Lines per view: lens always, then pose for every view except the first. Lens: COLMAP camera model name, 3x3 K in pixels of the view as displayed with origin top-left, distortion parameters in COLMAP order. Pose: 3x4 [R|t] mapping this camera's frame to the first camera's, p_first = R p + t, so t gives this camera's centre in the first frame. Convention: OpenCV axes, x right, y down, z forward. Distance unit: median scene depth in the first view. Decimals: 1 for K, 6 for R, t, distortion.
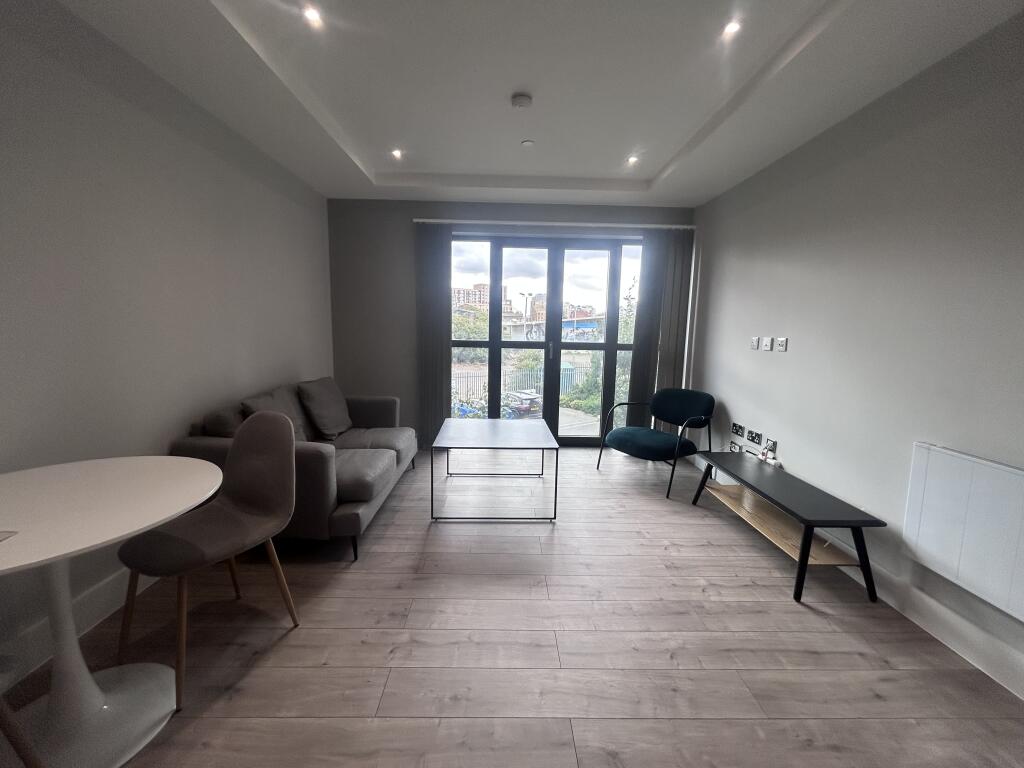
lens RADIAL K [[412.1, 0, 507.5], [0, 412.1, 382.3], [0, 0, 1]] dist [-0.005529, 0.000387]
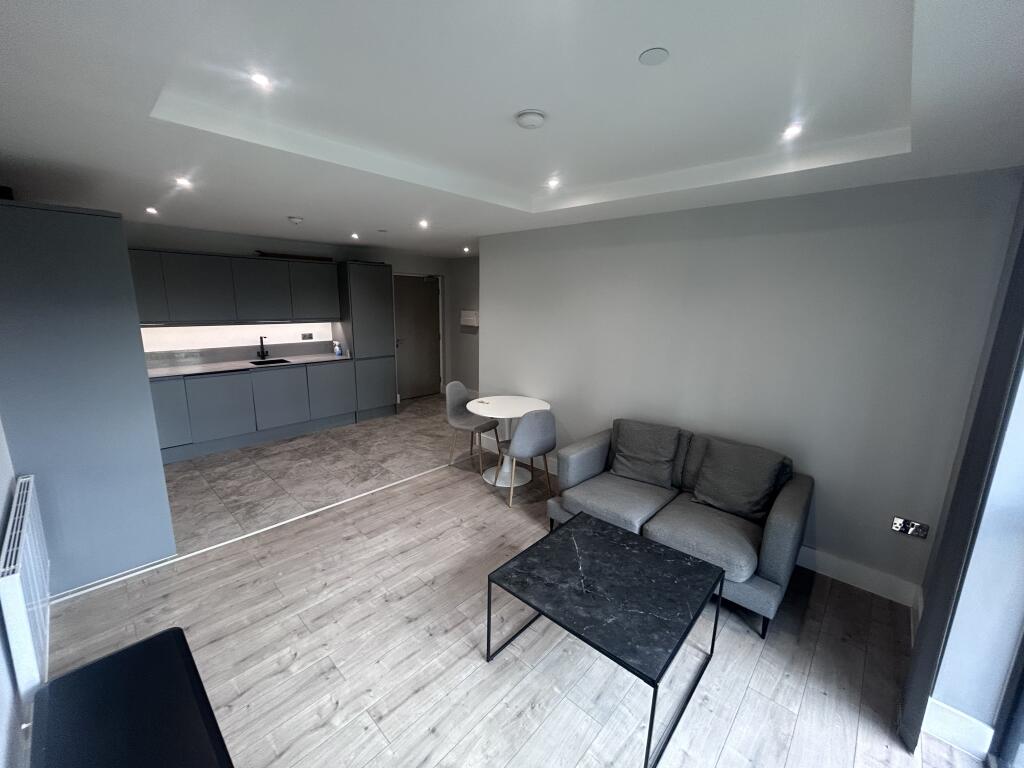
lens RADIAL K [[411.7, 0, 512.0], [0, 411.7, 384.0], [0, 0, 1]] dist [0.001263, 0.000223]
pose [[-0.692475, 0.112114, -0.712678, 0.774653], [-0.130831, 0.951957, 0.276878, -0.499116], [0.709480, 0.284971, -0.644538, 1.890634]]
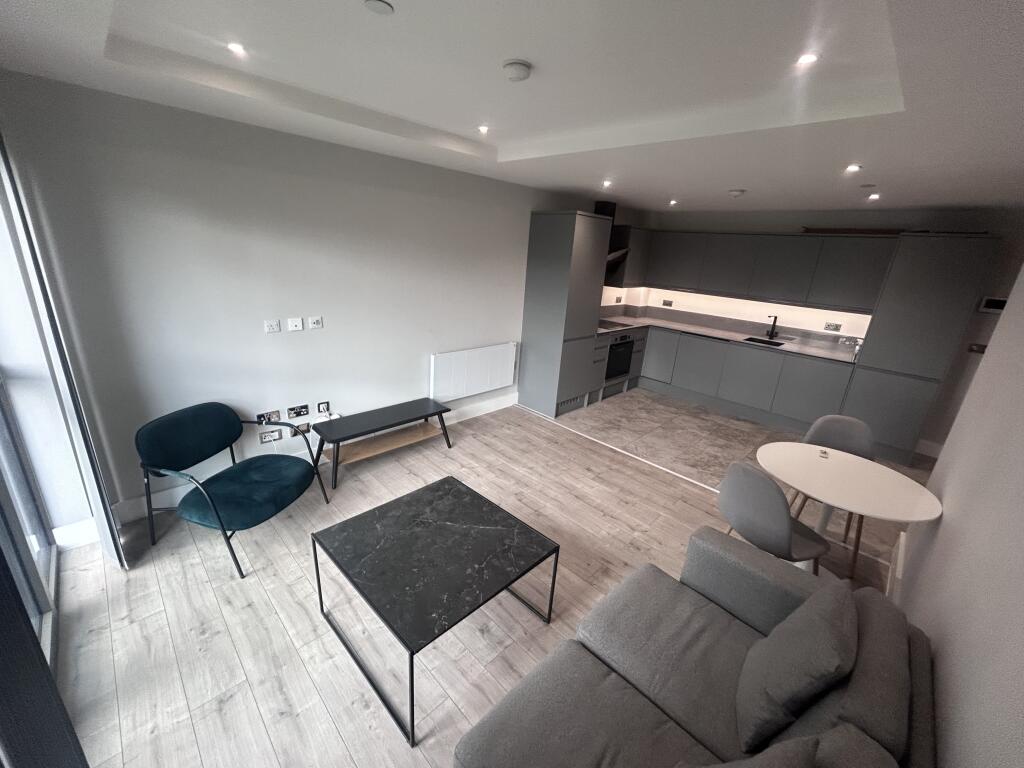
lens RADIAL K [[412.1, 0, 507.5], [0, 412.1, 382.3], [0, 0, 1]] dist [-0.005529, 0.000387]
pose [[-0.688420, -0.288885, 0.665299, -0.708347], [0.016171, 0.910918, 0.412270, -0.563634], [-0.725132, 0.294573, -0.622423, 1.922352]]
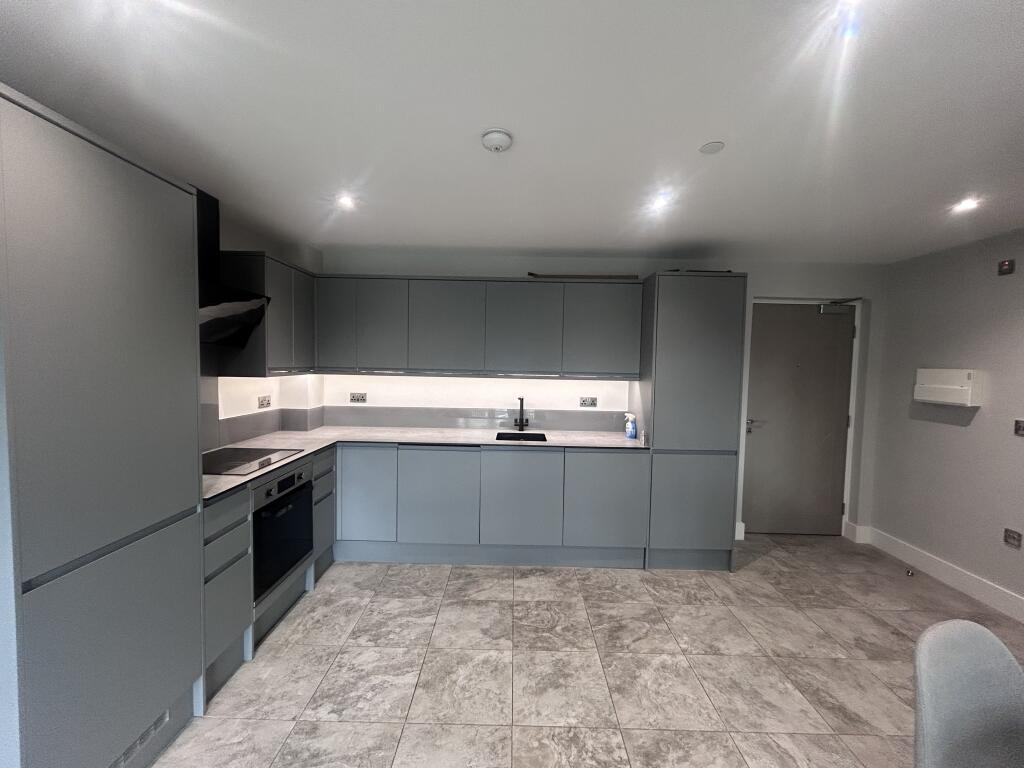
lens RADIAL K [[412.1, 0, 507.5], [0, 412.1, 382.3], [0, 0, 1]] dist [-0.005529, 0.000387]
pose [[-0.998601, -0.042741, 0.031135, -0.020822], [-0.036323, 0.982345, 0.183520, -0.235846], [-0.038429, 0.182132, -0.982523, 0.705322]]
